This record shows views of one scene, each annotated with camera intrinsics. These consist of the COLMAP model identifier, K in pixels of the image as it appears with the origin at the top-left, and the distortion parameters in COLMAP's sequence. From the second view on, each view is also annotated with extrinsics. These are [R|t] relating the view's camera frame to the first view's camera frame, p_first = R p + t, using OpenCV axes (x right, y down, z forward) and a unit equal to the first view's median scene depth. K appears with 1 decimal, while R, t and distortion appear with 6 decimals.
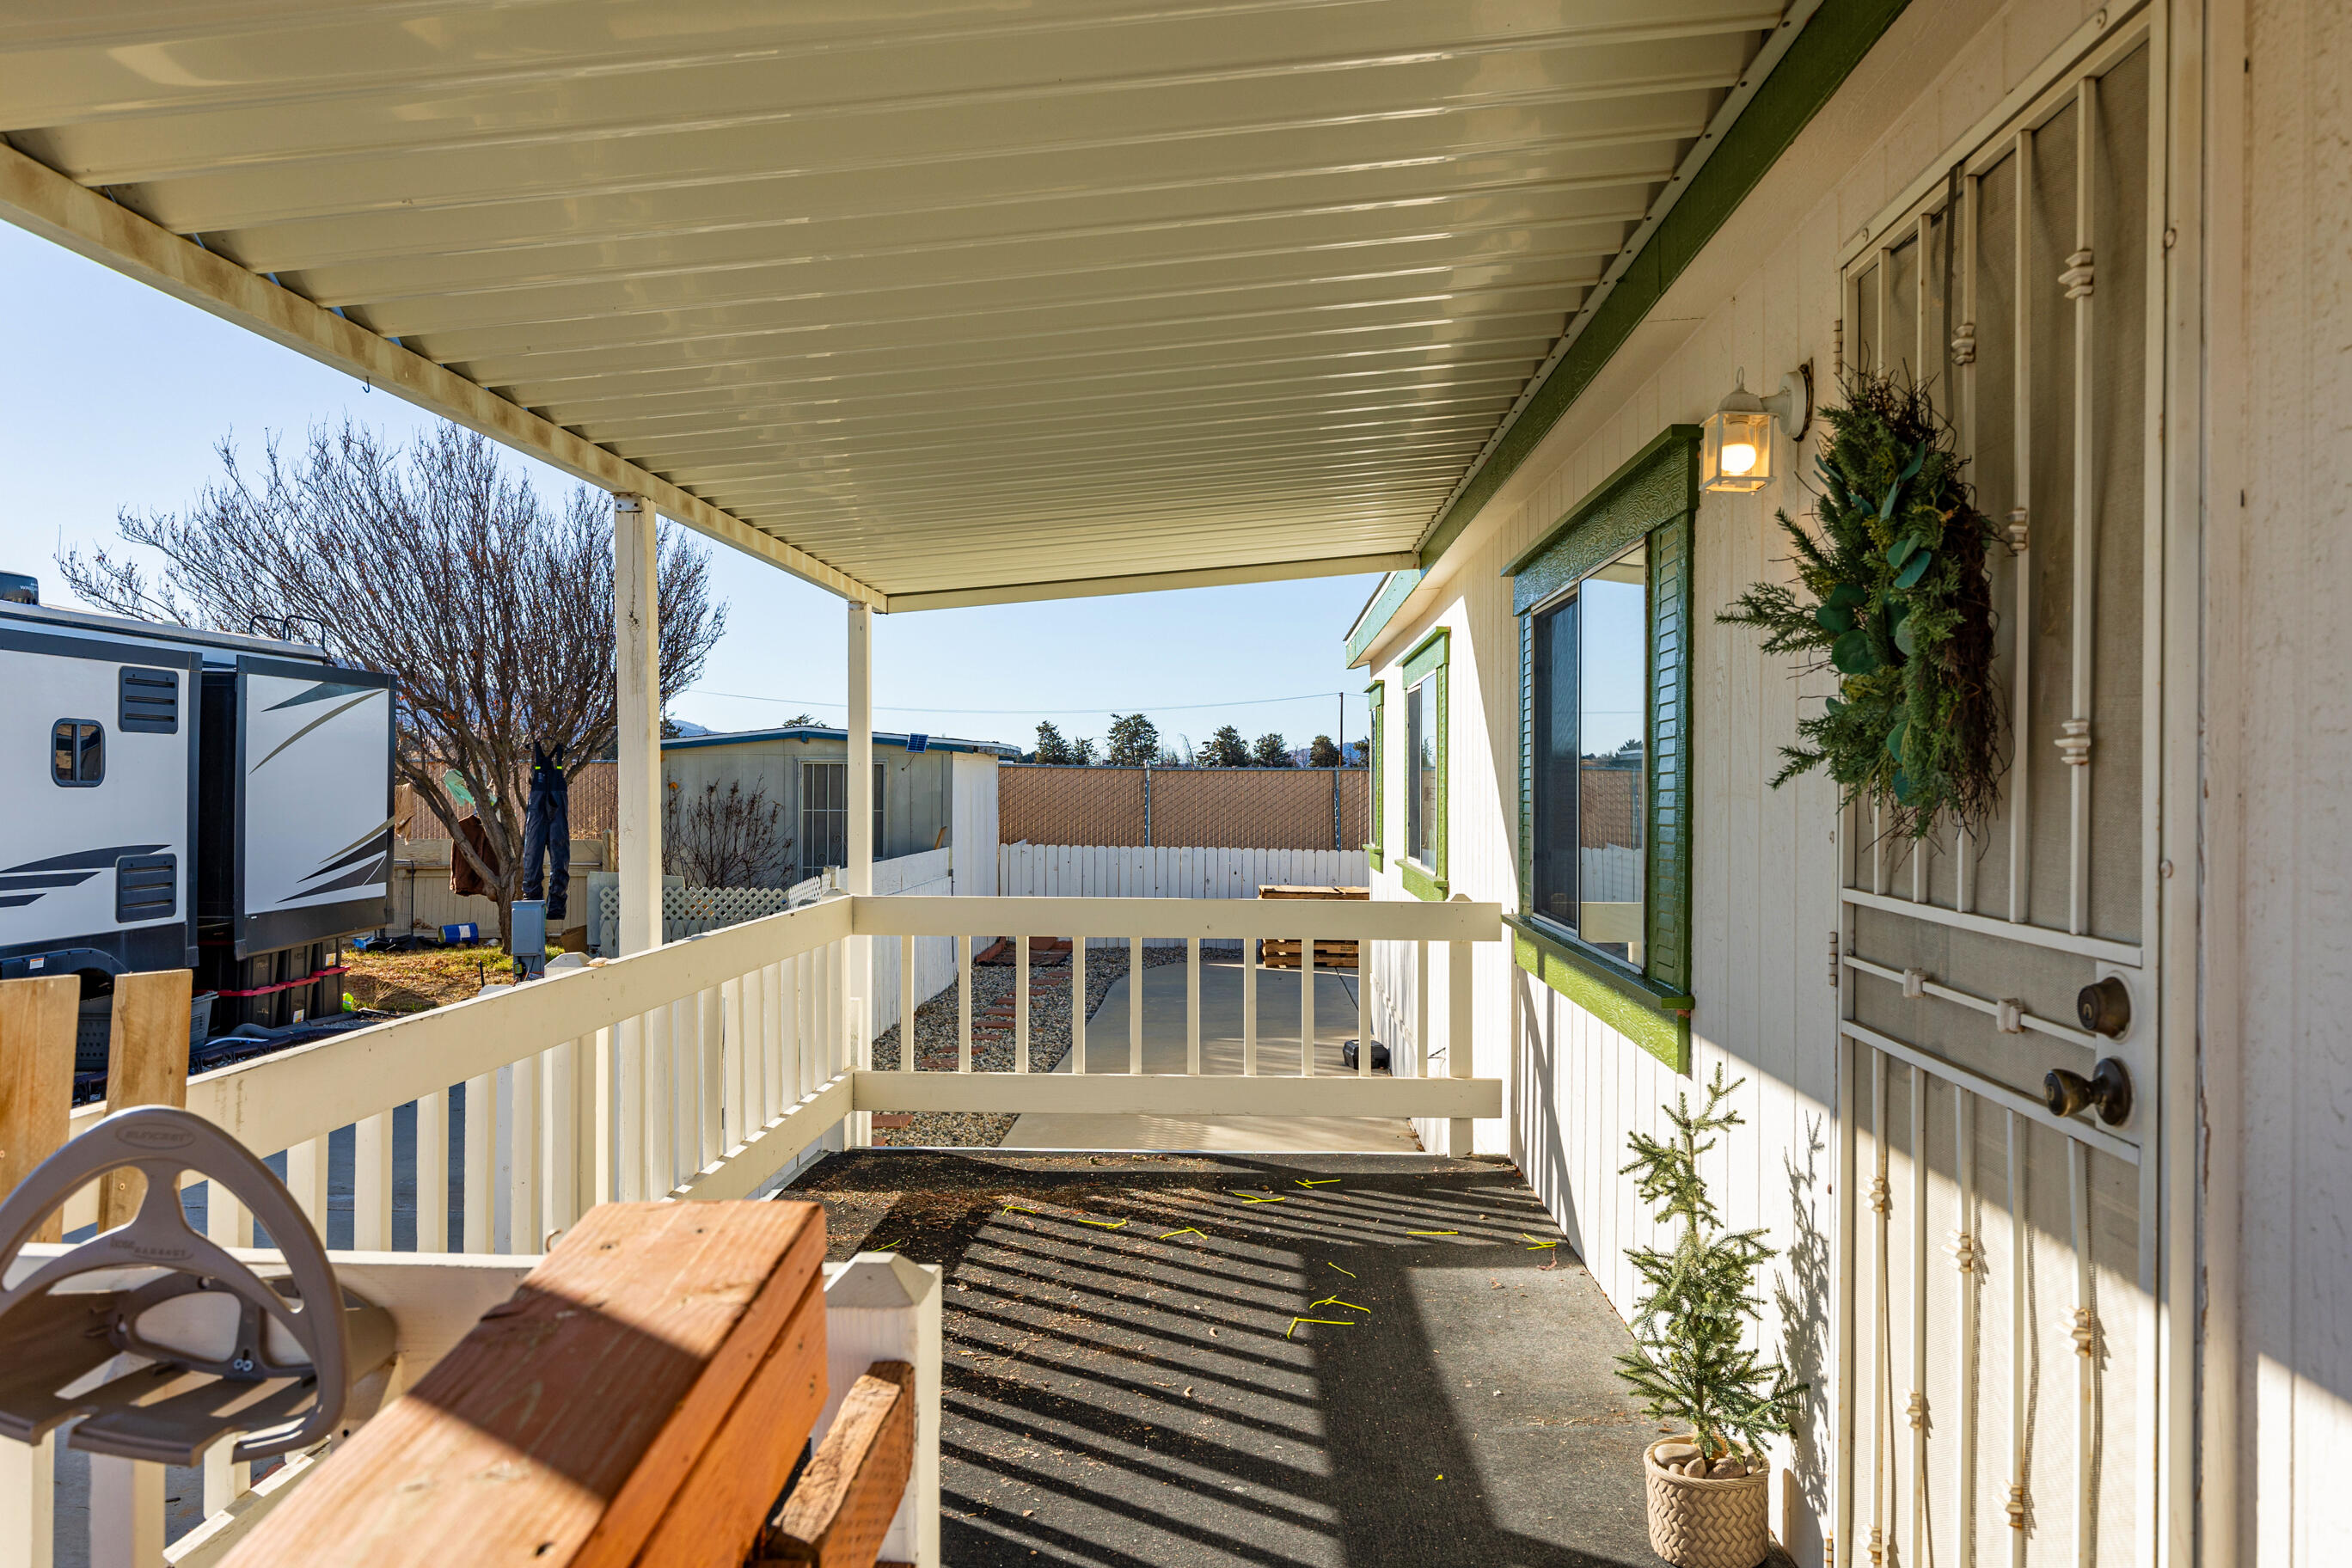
lens RADIAL K [[1779.3, 0, 1176.0], [0, 1779.3, 784.0], [0, 0, 1]] dist [0.000252, -0.000124]
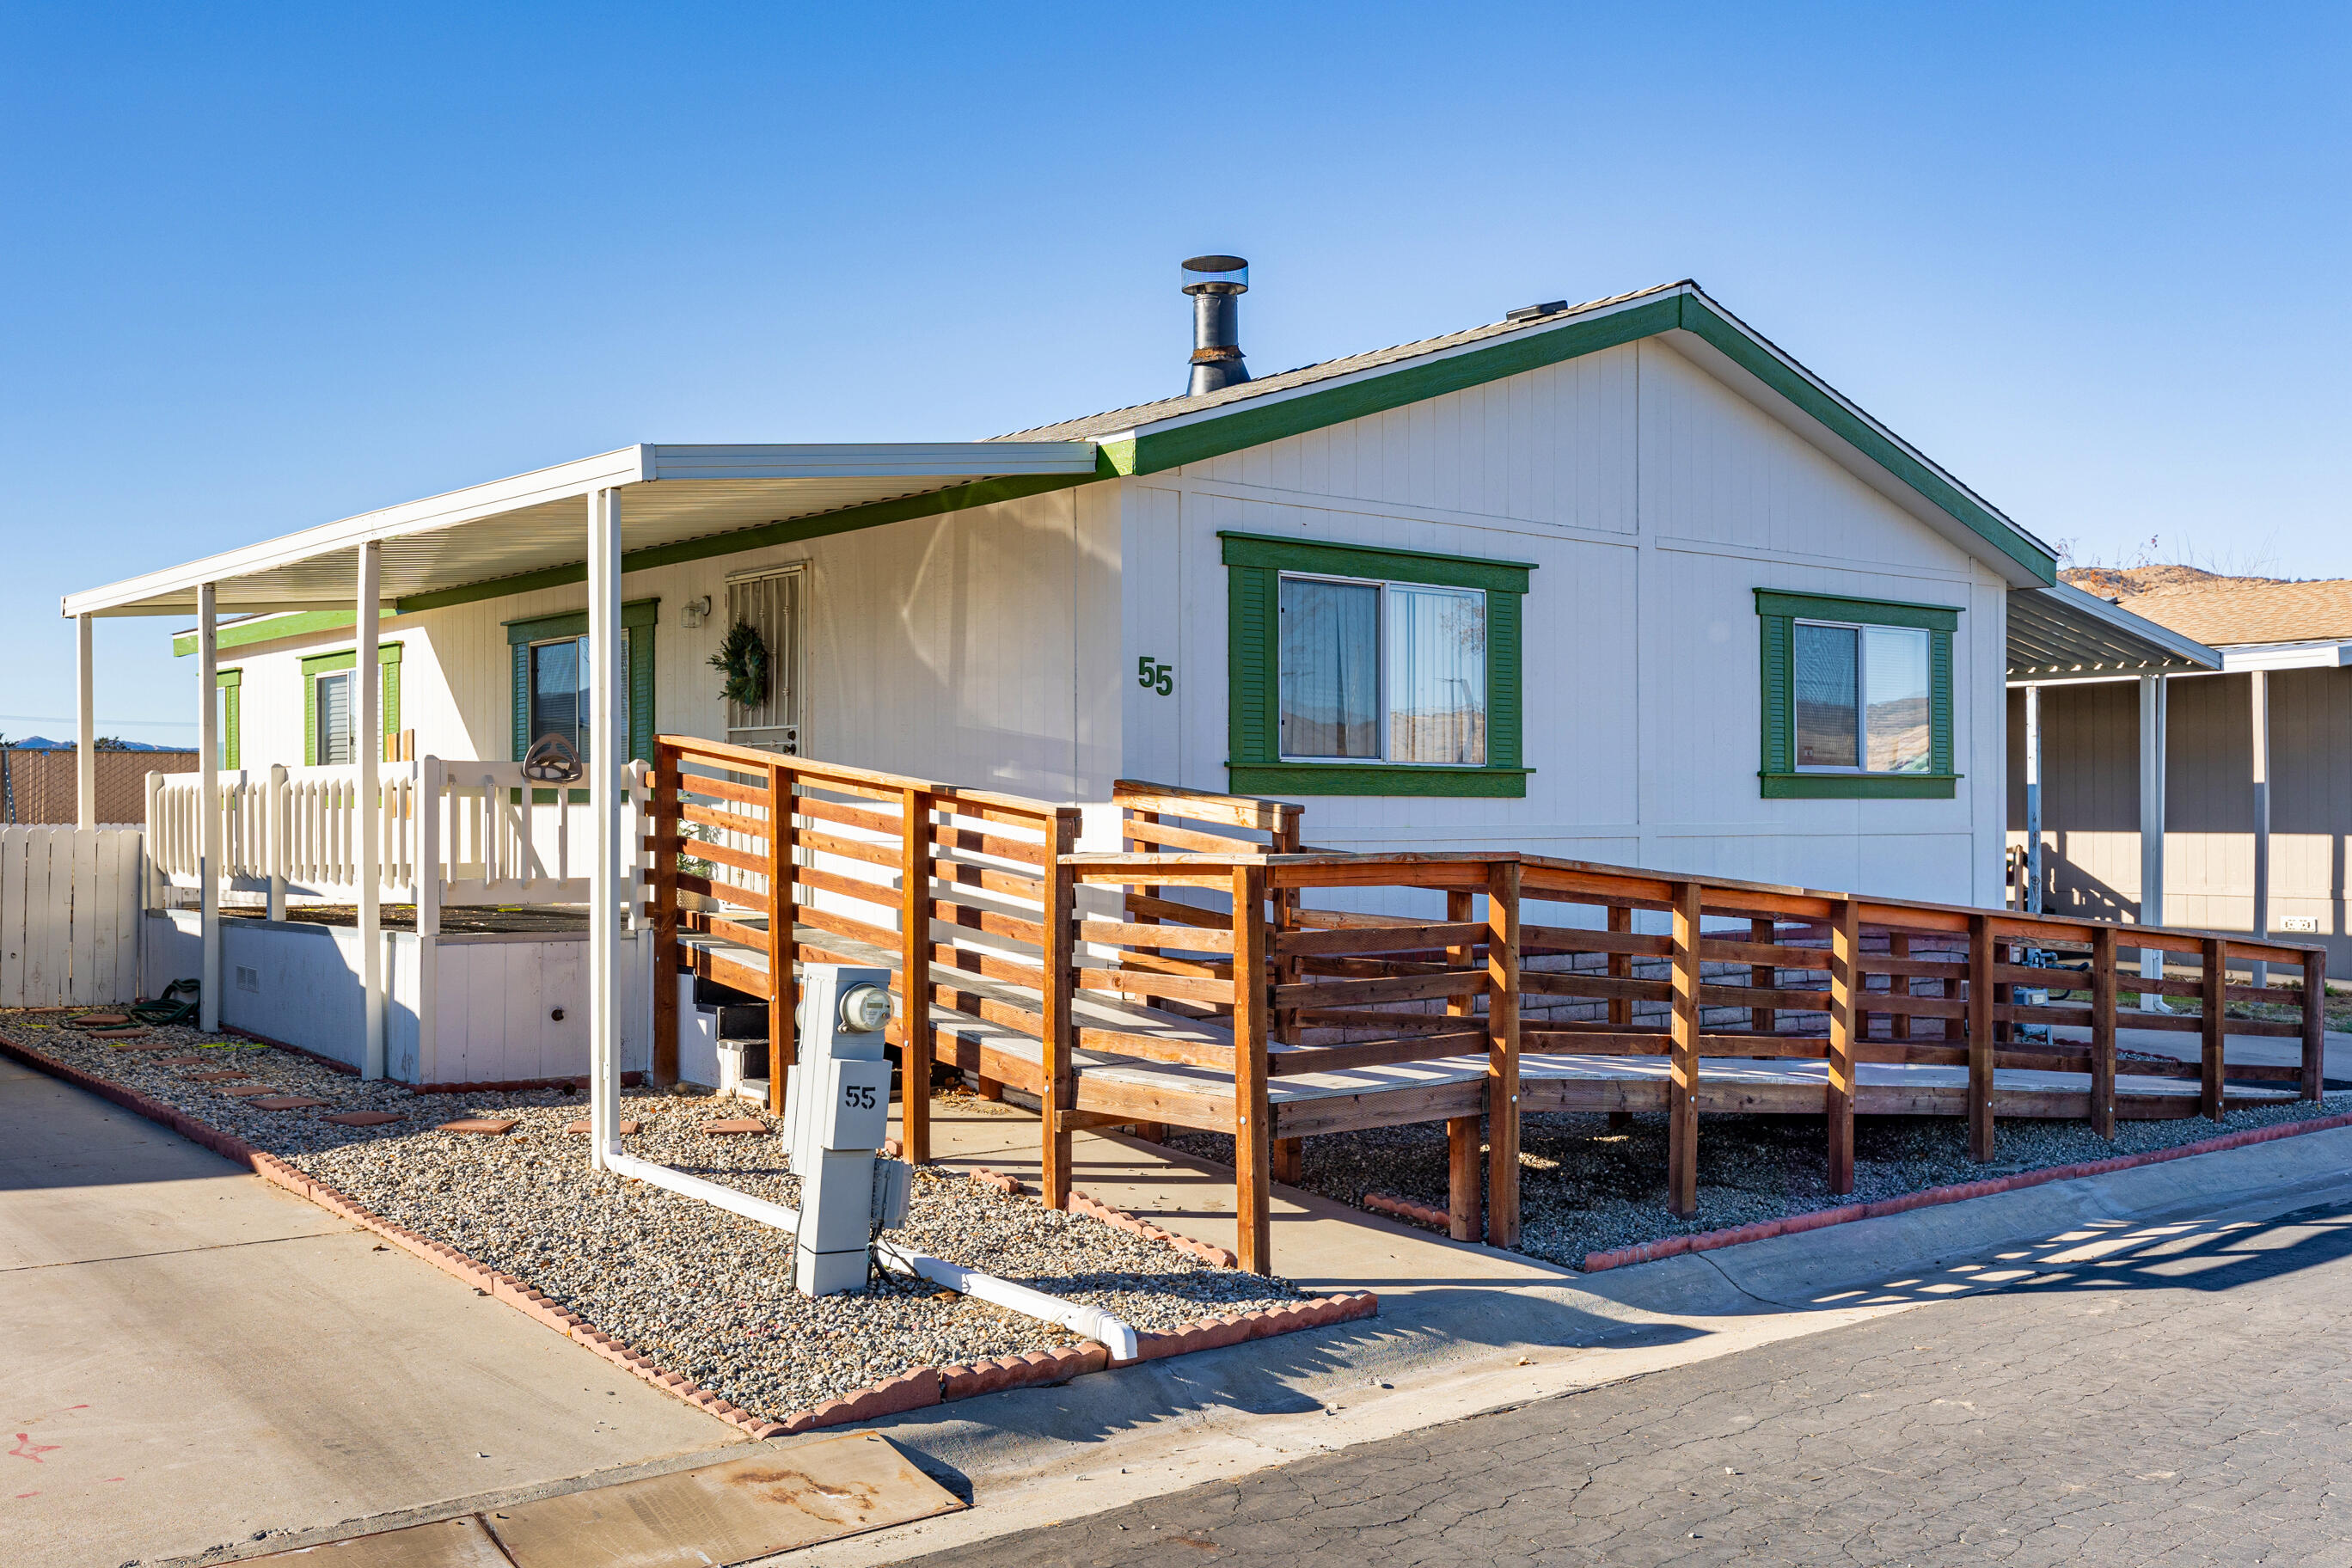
lens RADIAL K [[2272.9, 0, 1176.0], [0, 2272.9, 784.0], [0, 0, 1]] dist [0.001281, 0.001212]
pose [[0.757455, 0.000145, 0.652888, -3.370344], [0.006368, 0.999951, -0.007610, 0.344023], [-0.652857, 0.009922, 0.757416, -5.437121]]
